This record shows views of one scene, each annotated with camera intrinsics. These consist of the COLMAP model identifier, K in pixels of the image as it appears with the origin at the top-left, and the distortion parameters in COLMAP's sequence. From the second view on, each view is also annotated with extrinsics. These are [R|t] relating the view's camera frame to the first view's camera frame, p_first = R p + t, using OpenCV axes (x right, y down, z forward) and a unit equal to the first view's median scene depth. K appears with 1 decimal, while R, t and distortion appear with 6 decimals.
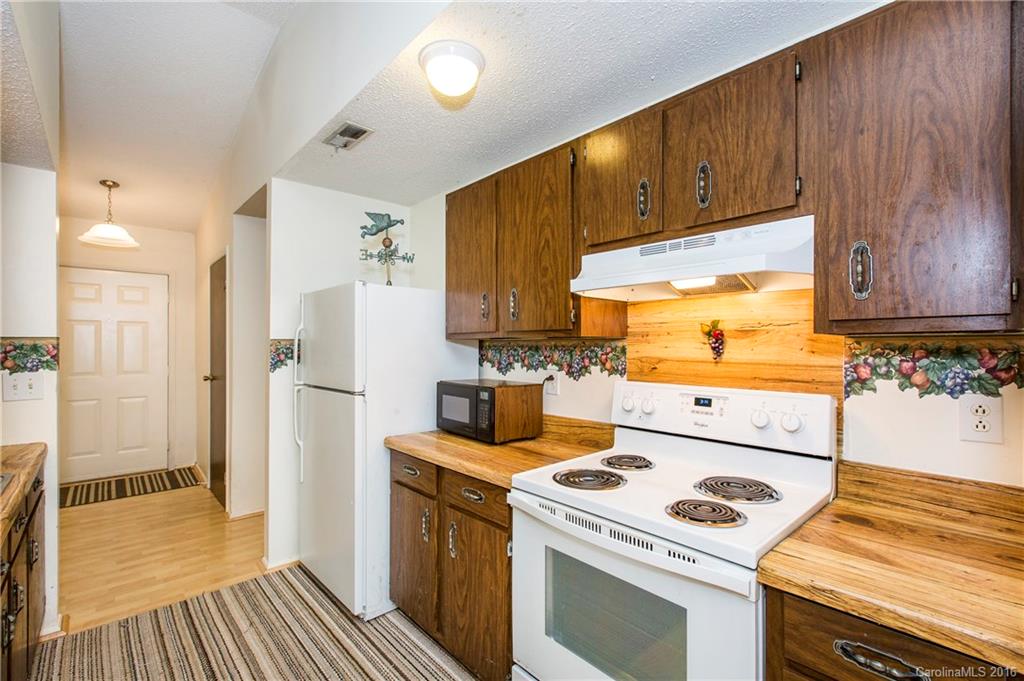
lens RADIAL K [[459.3, 0, 519.0], [0, 459.3, 343.8], [0, 0, 1]] dist [-0.000439, 0.000066]
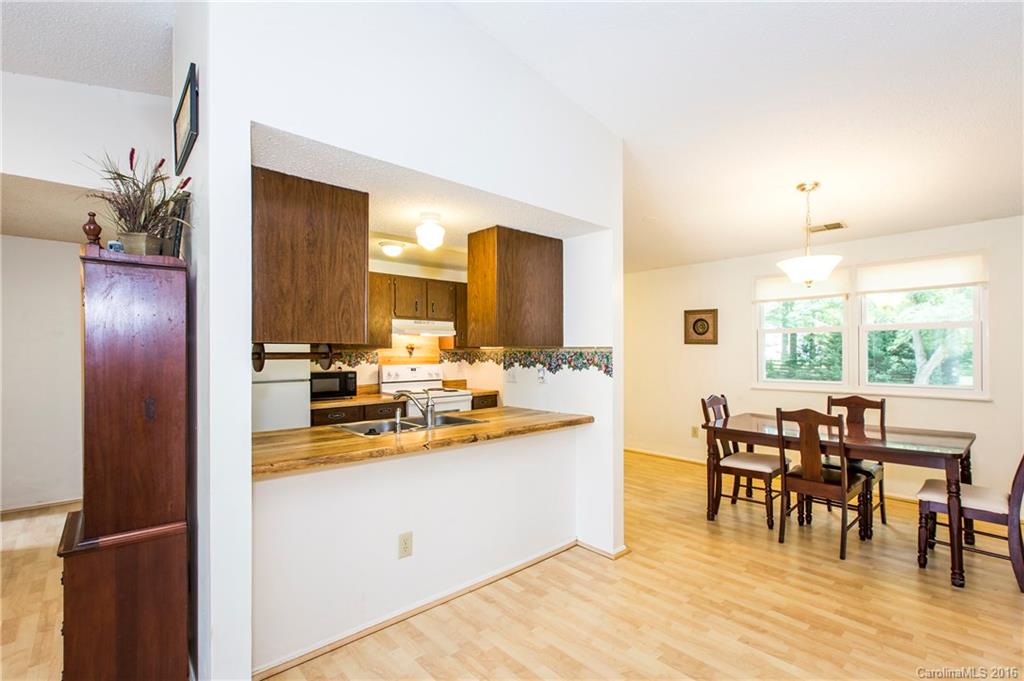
lens RADIAL K [[459.3, 0, 522.3], [0, 459.3, 345.8], [0, 0, 1]] dist [-0.000439, 0.000066]
pose [[0.007598, 0.012080, 0.999898, -2.154525], [0.001367, 0.999926, -0.012090, -0.000372], [-0.999970, 0.001458, 0.007581, 0.155073]]
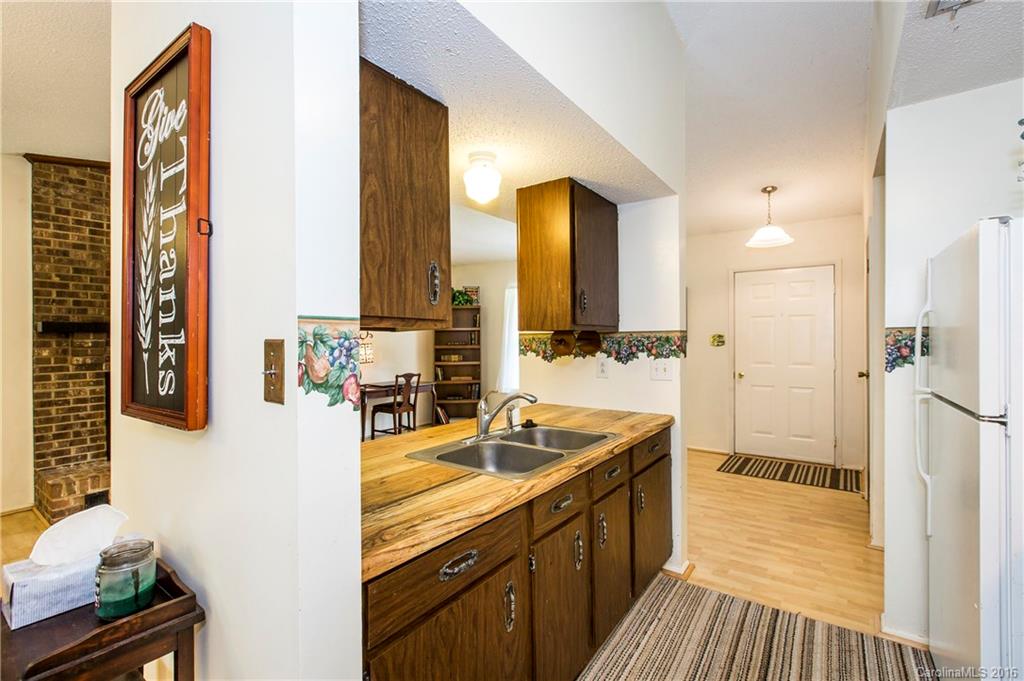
lens RADIAL K [[459.3, 0, 509.8], [0, 459.3, 339.2], [0, 0, 1]] dist [-0.000439, 0.000066]
pose [[0.206859, -0.002865, -0.978367, 0.082322], [0.007992, 0.999967, -0.001239, 0.006381], [0.978338, -0.007563, 0.206875, 0.305325]]
